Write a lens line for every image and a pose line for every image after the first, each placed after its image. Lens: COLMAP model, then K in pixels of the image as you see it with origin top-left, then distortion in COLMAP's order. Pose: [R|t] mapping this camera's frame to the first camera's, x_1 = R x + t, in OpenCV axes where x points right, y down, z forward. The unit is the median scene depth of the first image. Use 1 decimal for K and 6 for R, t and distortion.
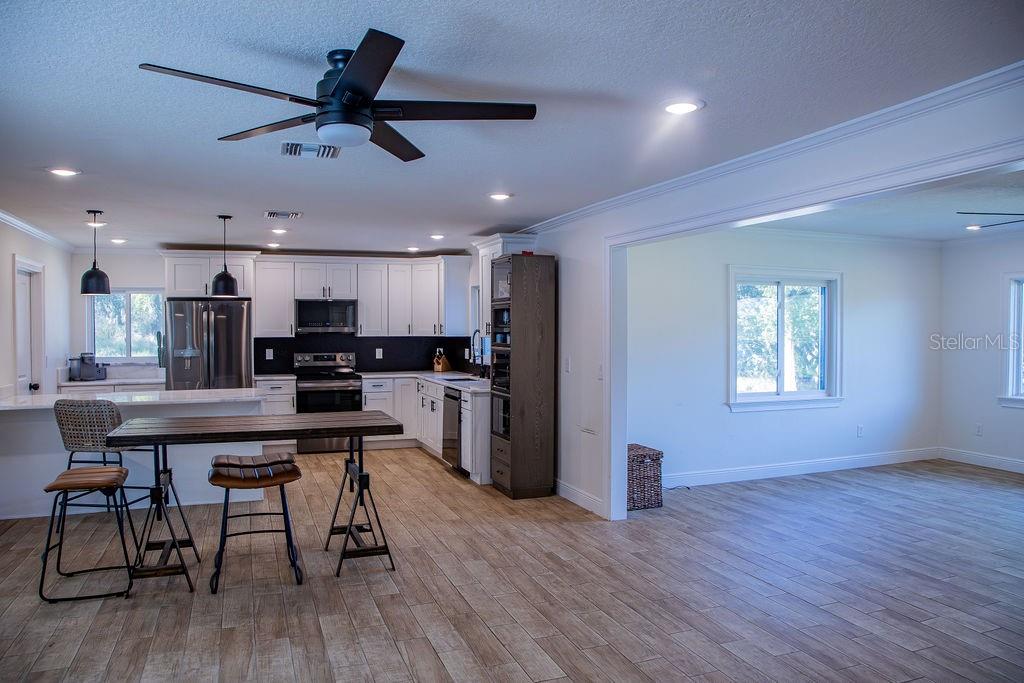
lens RADIAL K [[729.3, 0, 523.9], [0, 729.3, 341.2], [0, 0, 1]] dist [-0.129572, 0.074236]
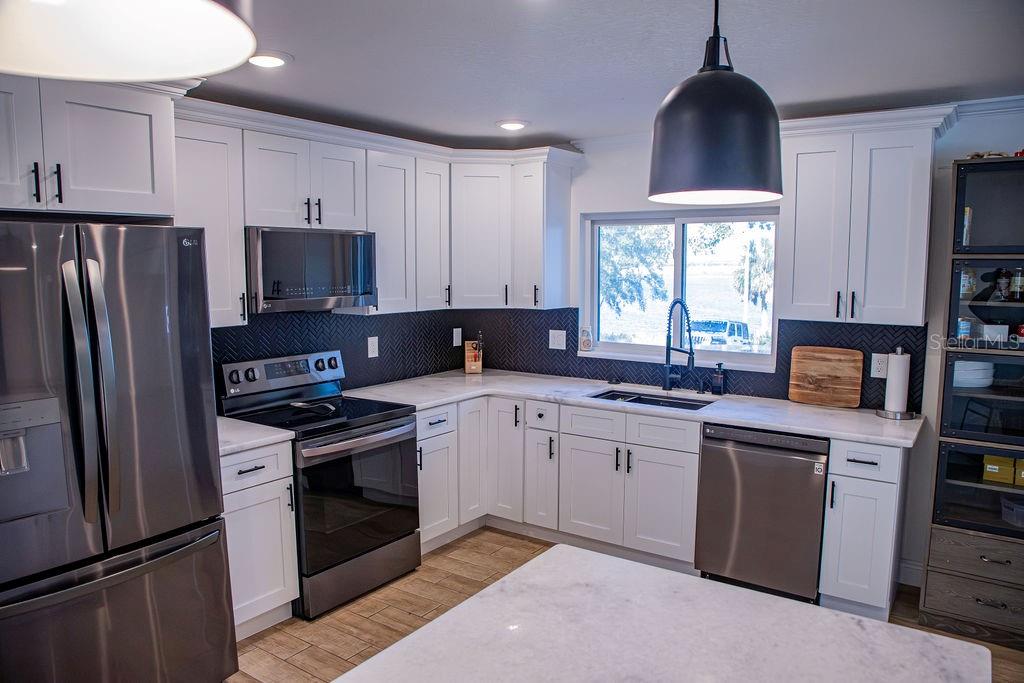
lens RADIAL K [[694.4, 0, 505.8], [0, 694.4, 345.1], [0, 0, 1]] dist [-0.126644, 0.057738]
pose [[0.837858, -0.060588, 0.542516, -0.442427], [0.009508, 0.995290, 0.096471, -0.032357], [-0.545806, -0.075671, 0.834488, 0.680472]]
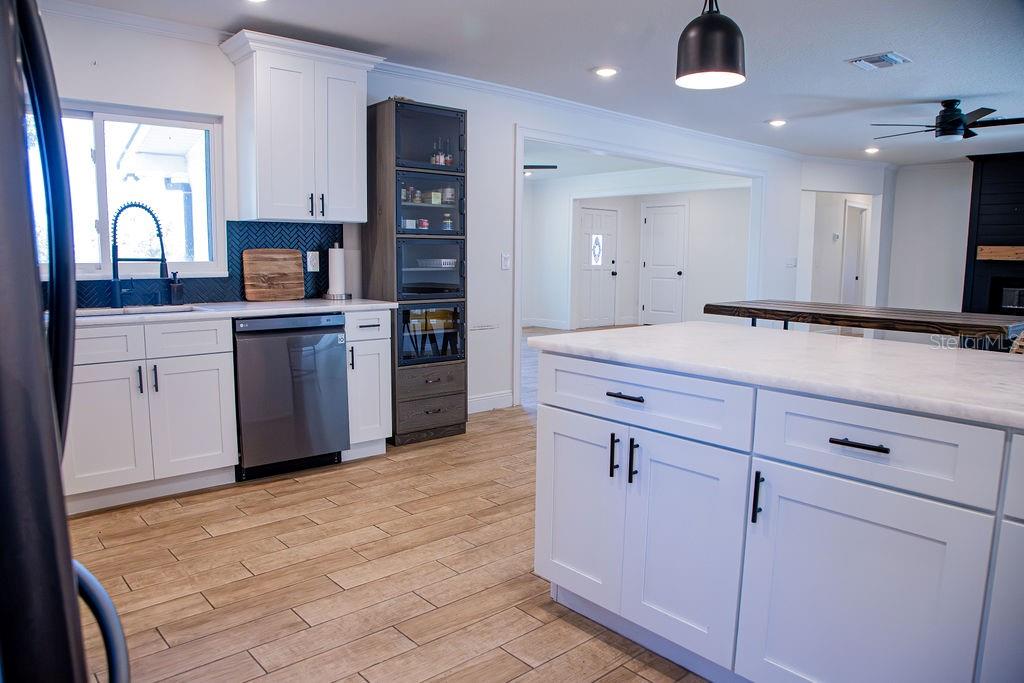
lens RADIAL K [[694.4, 0, 505.8], [0, 694.4, 345.1], [0, 0, 1]] dist [-0.126644, 0.057738]
pose [[-0.335201, -0.123584, 0.934006, -0.563001], [0.009728, 0.990853, 0.134597, 0.018372], [-0.942096, 0.054203, -0.330933, 0.945302]]
